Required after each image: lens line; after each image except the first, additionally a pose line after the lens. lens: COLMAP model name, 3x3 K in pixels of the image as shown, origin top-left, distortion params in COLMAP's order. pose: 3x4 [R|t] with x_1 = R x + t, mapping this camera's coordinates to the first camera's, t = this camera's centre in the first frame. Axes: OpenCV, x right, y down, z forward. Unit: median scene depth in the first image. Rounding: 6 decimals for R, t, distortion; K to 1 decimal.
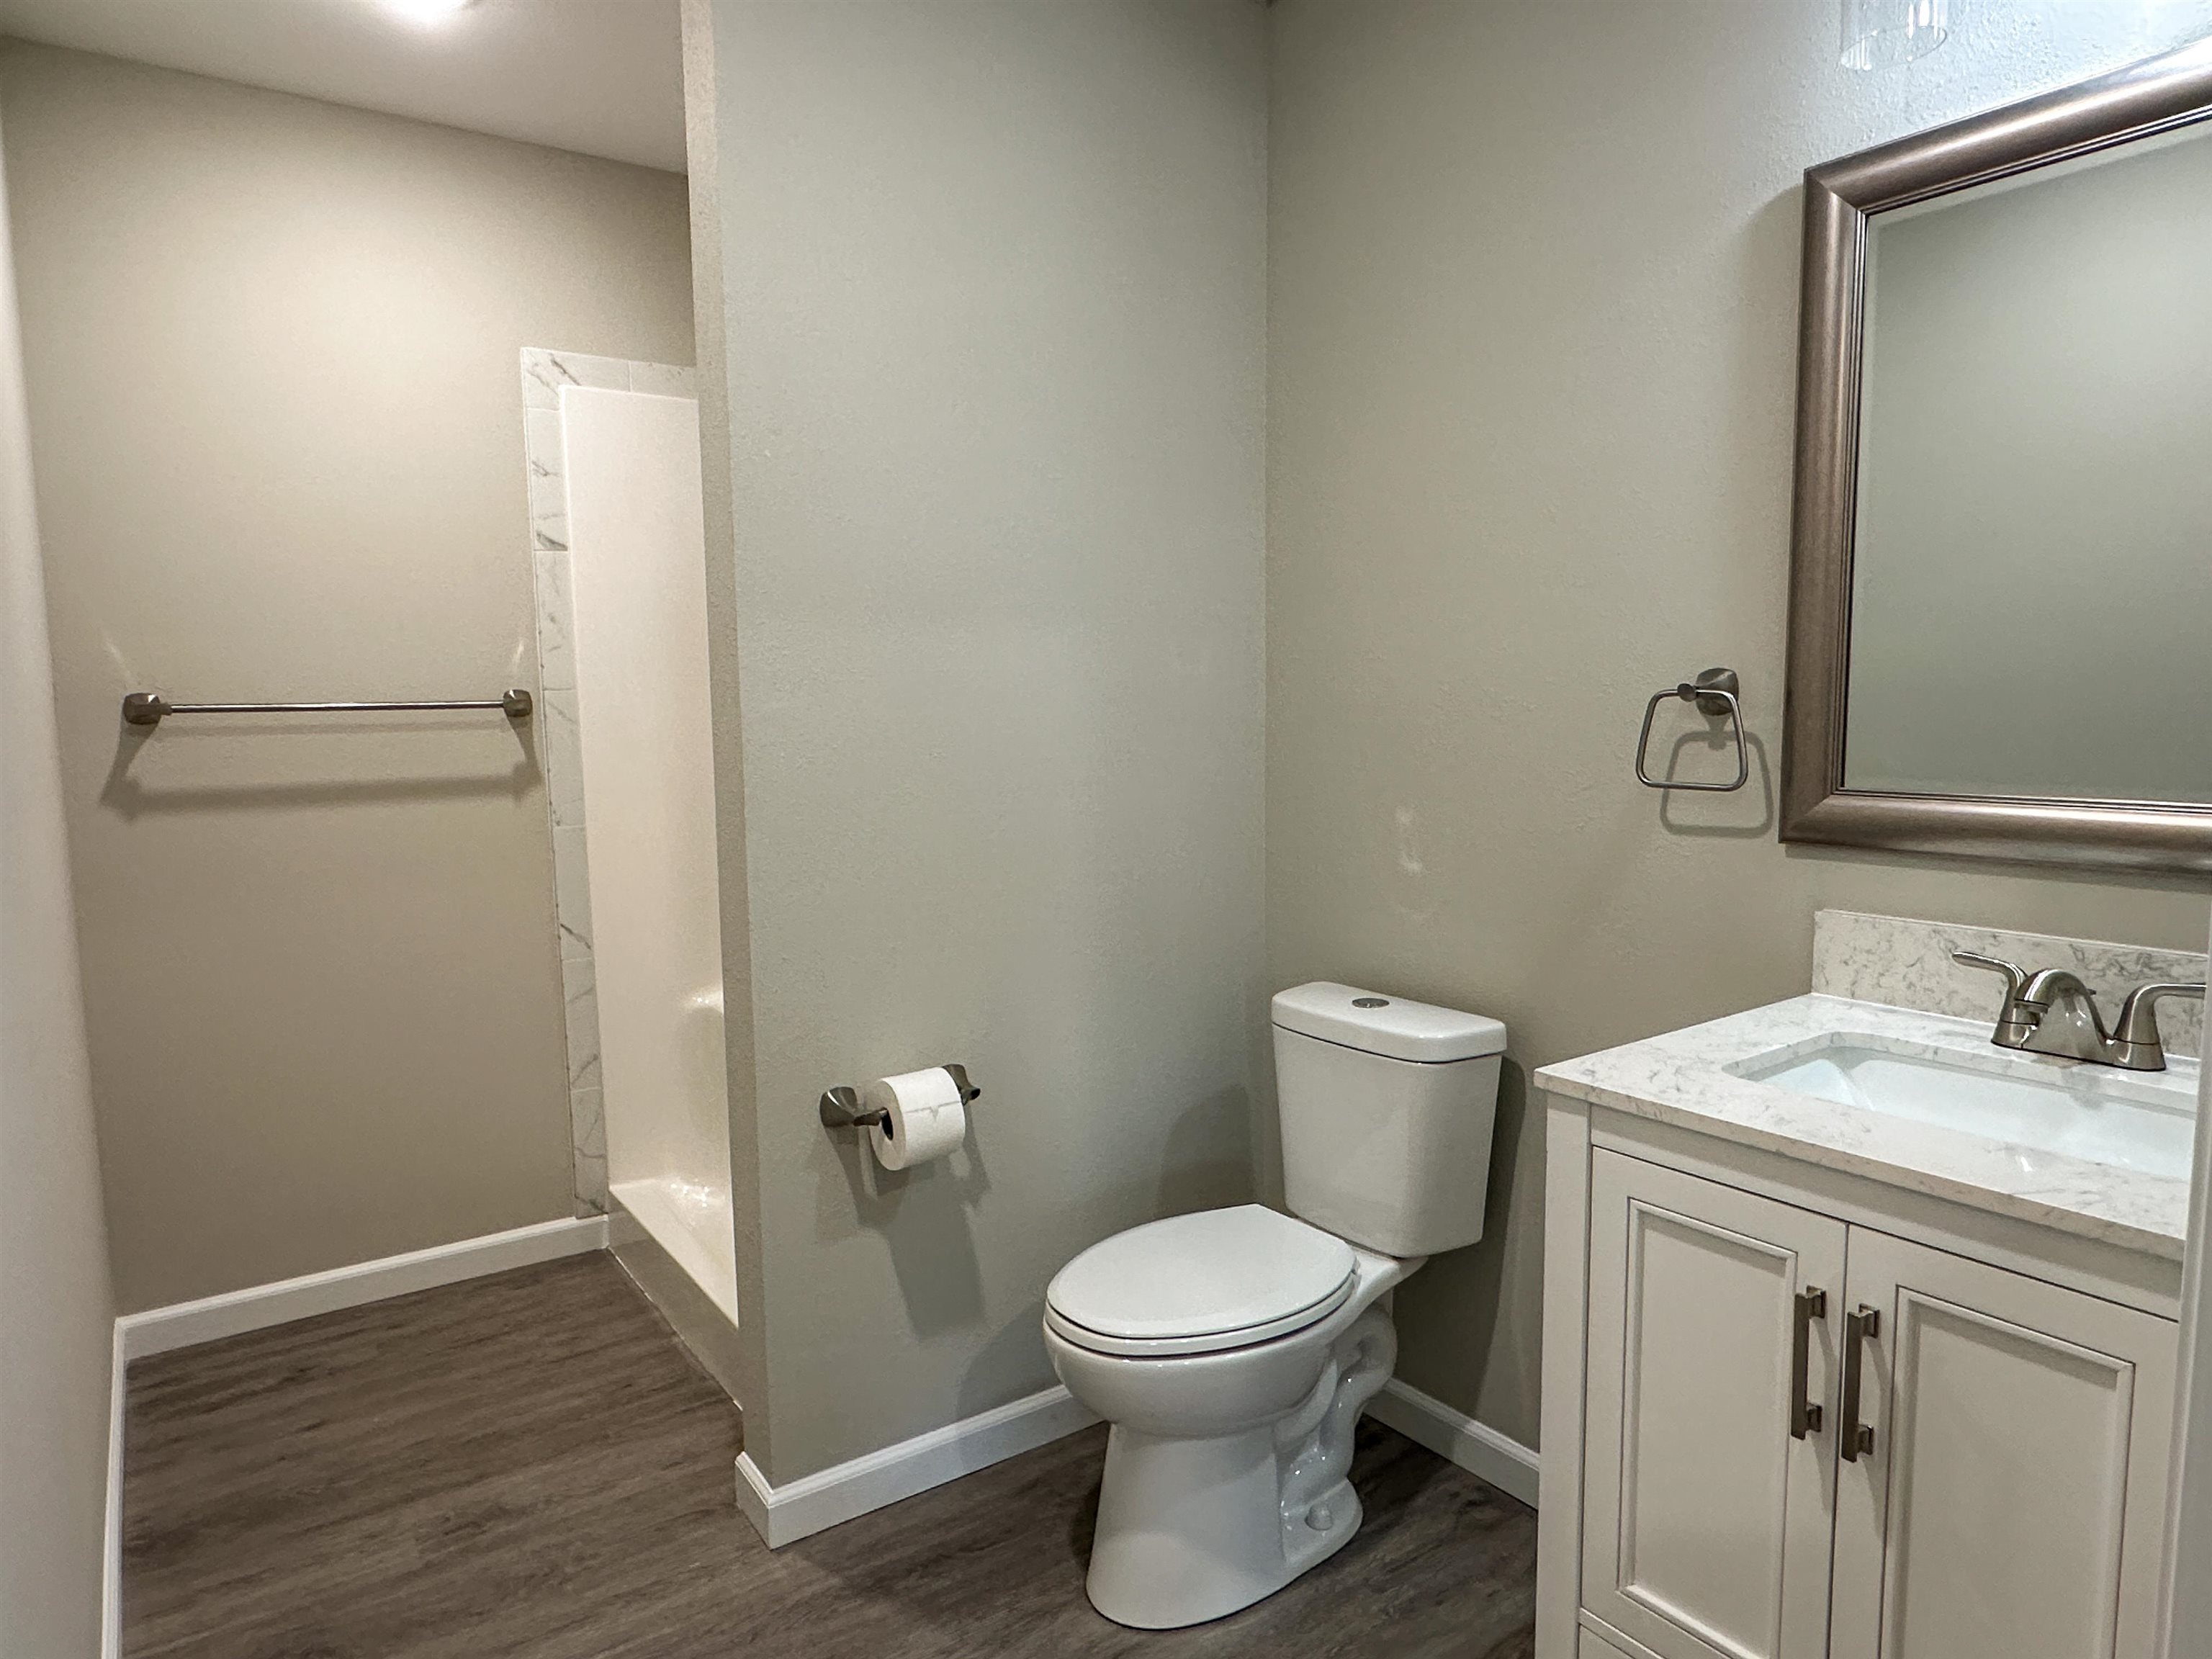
lens RADIAL K [[1365.0, 0, 1106.0], [0, 1365.0, 829.5], [0, 0, 1]] dist [-0.000686, -0.001646]
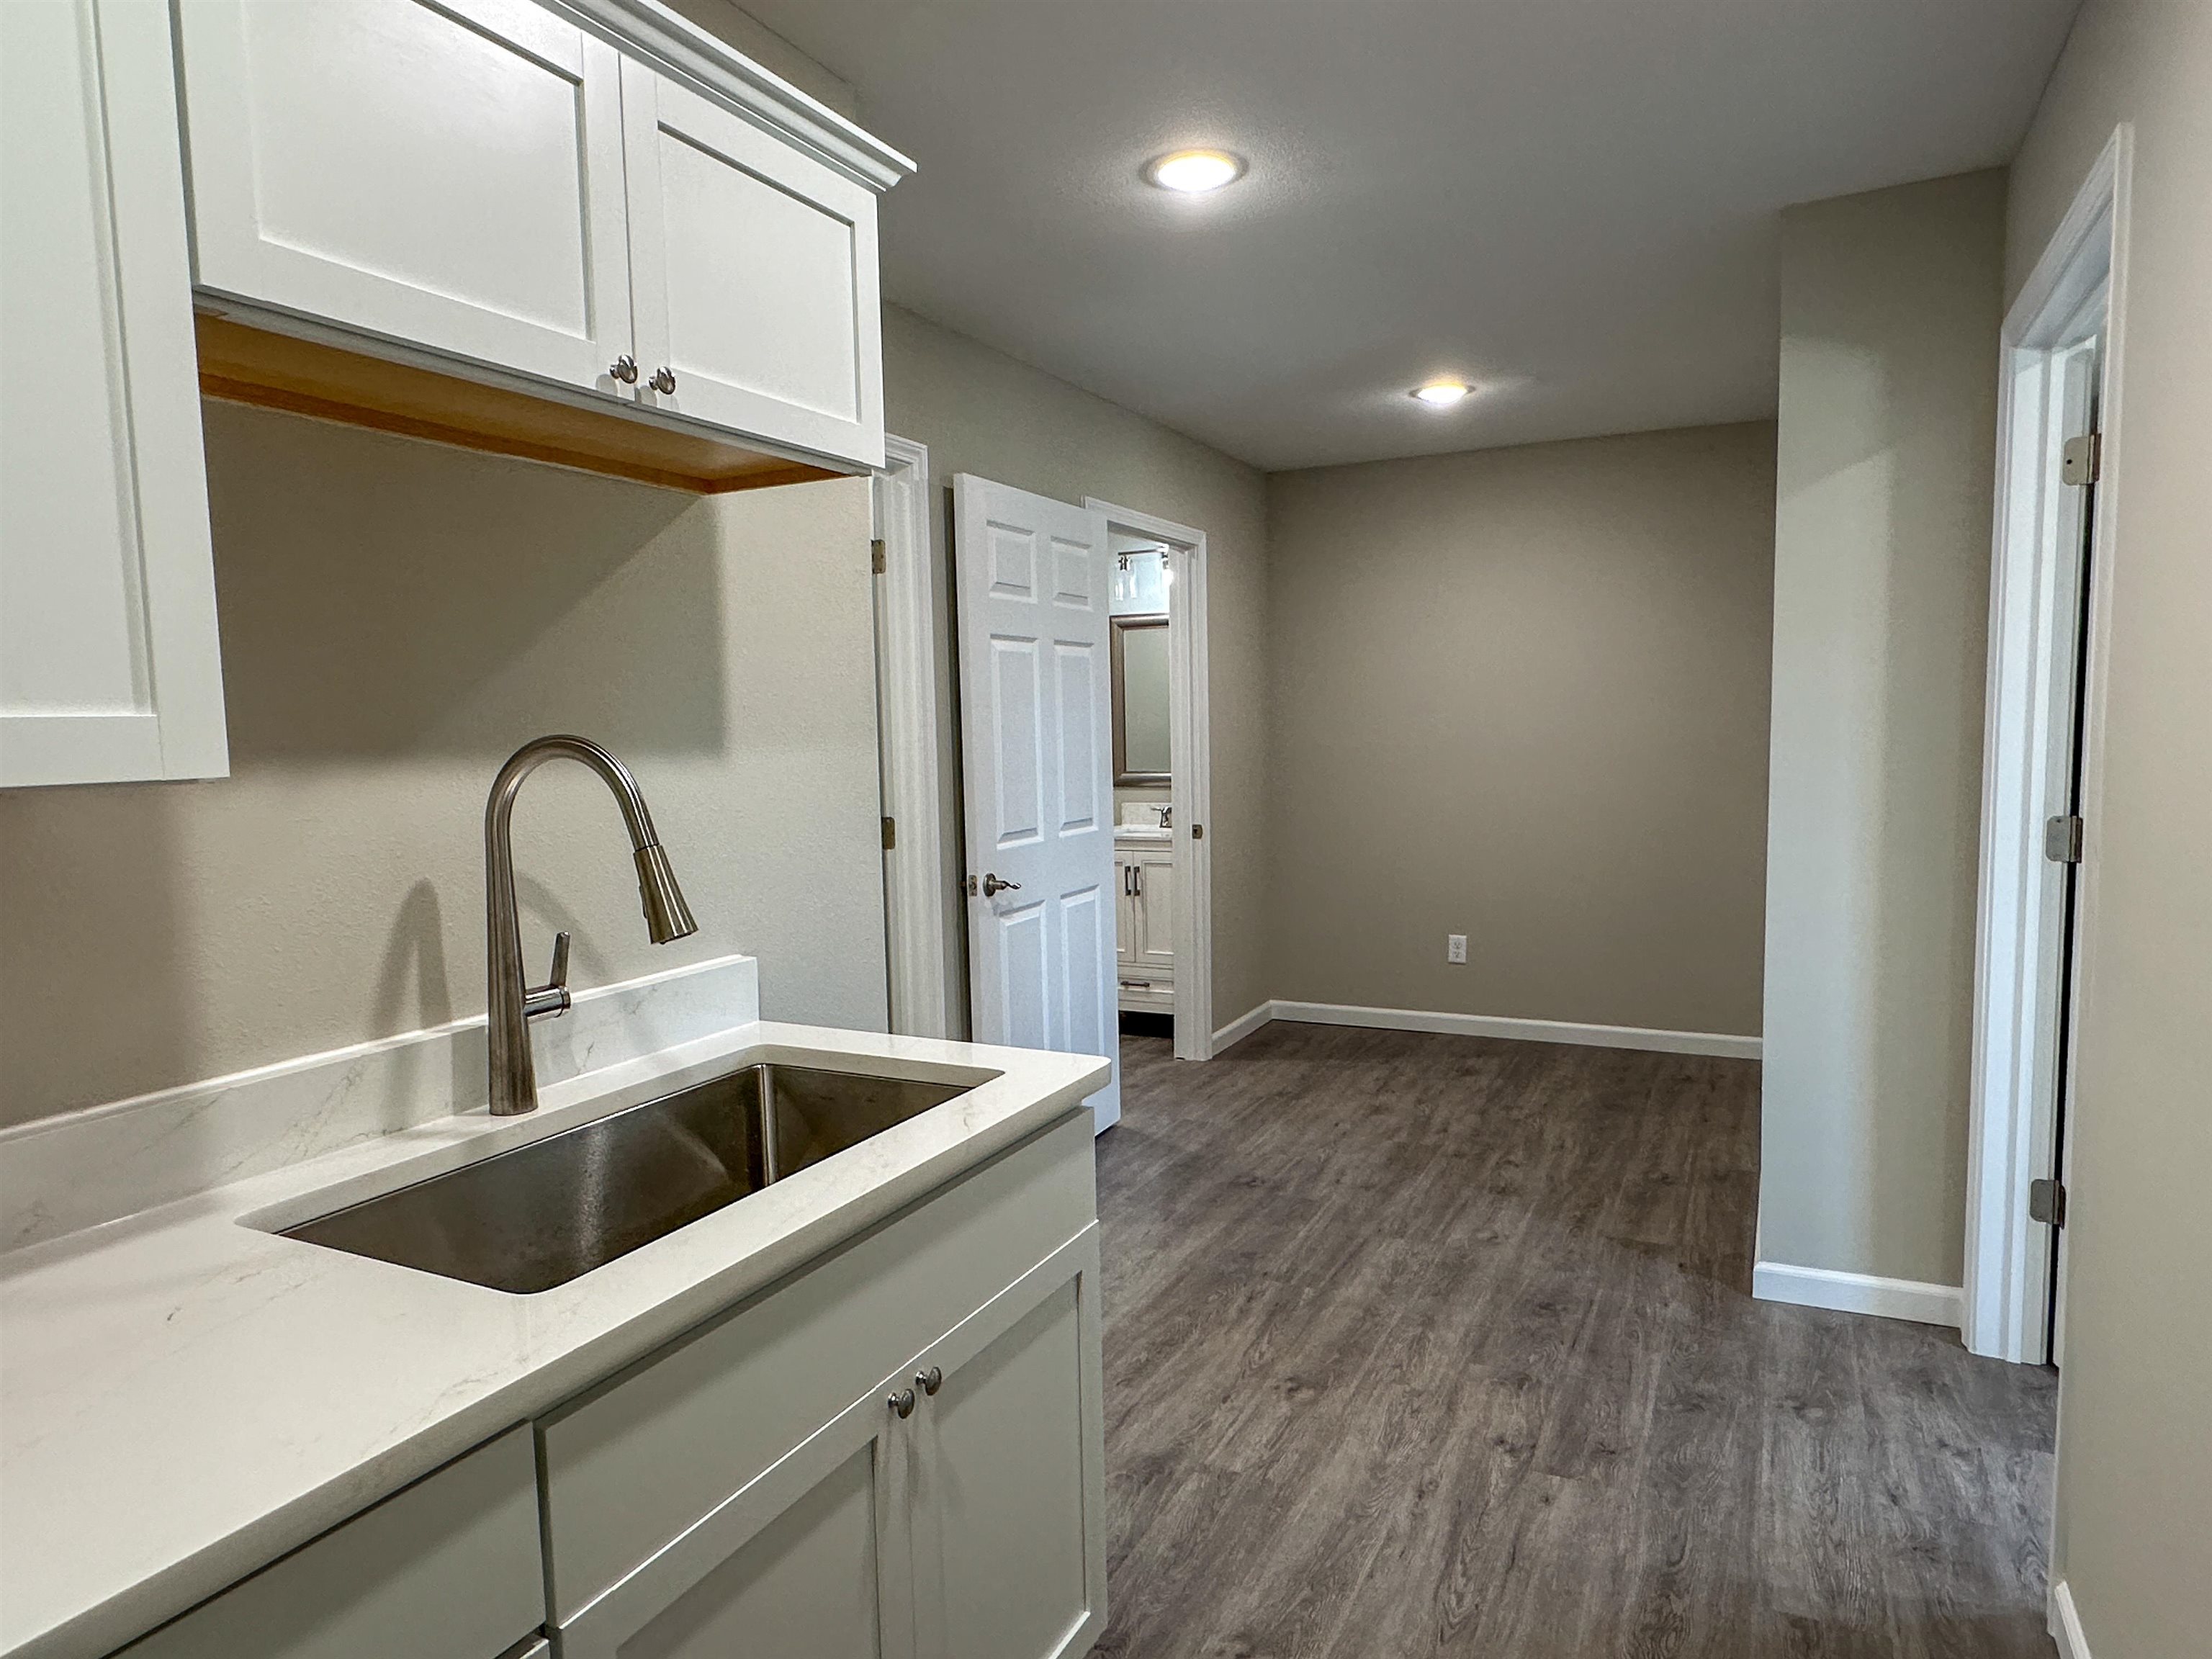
lens RADIAL K [[1365.0, 0, 1106.0], [0, 1365.0, 829.5], [0, 0, 1]] dist [-0.000686, -0.001646]
pose [[0.883020, -0.048048, 0.466869, -1.990886], [0.061322, 0.998030, -0.013270, 0.263497], [-0.465312, 0.040347, 0.884227, -3.591103]]
